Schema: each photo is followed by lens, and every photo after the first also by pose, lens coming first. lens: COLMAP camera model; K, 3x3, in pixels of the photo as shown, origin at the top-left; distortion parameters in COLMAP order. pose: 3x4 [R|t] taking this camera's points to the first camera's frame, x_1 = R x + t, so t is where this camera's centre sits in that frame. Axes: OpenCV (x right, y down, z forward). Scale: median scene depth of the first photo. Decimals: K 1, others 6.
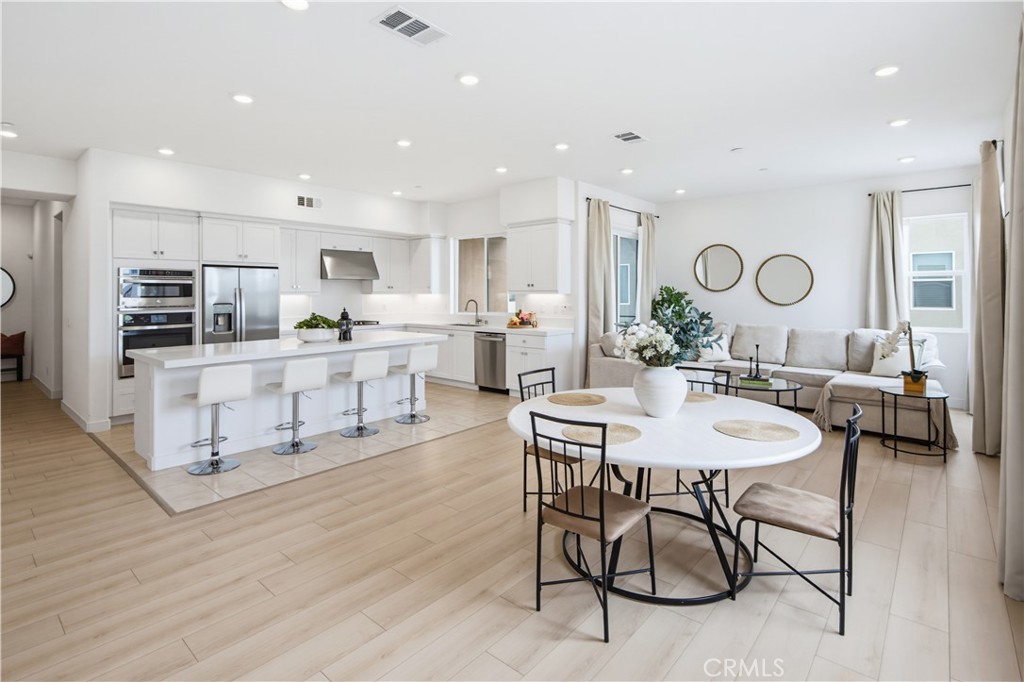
lens RADIAL K [[499.6, 0, 508.8], [0, 499.6, 287.0], [0, 0, 1]] dist [-0.004247, 0.000295]
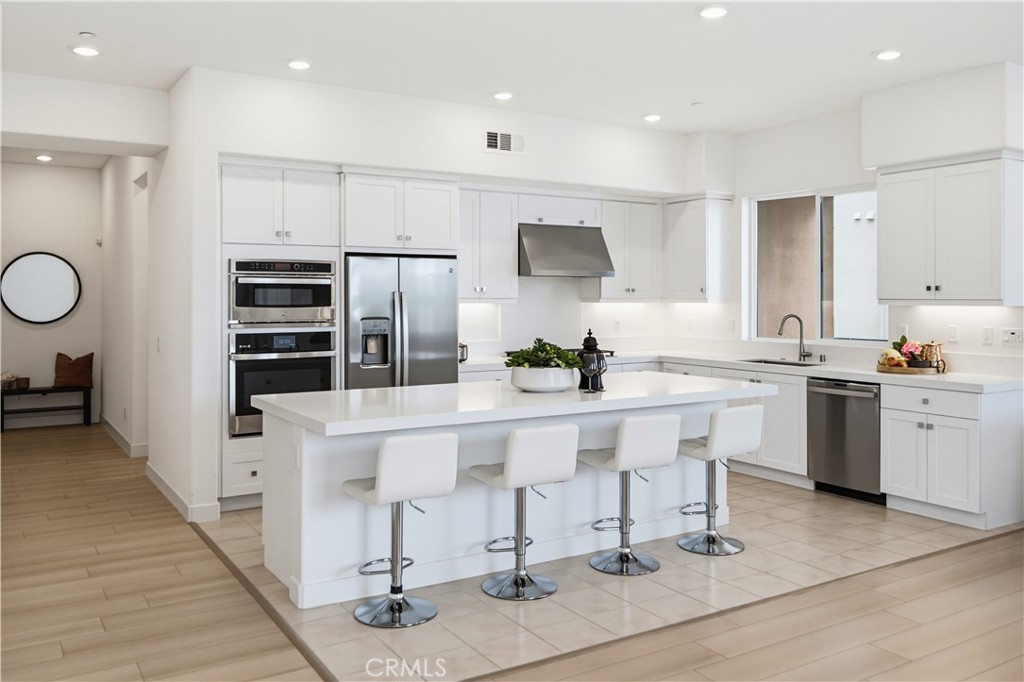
lens RADIAL K [[841.7, 0, 509.3], [0, 841.7, 291.7], [0, 0, 1]] dist [0.006646, -0.002957]
pose [[0.956652, 0.003901, -0.291206, -0.130019], [-0.002049, 0.999976, 0.006665, -0.004795], [0.291225, -0.005780, 0.956637, 0.088468]]
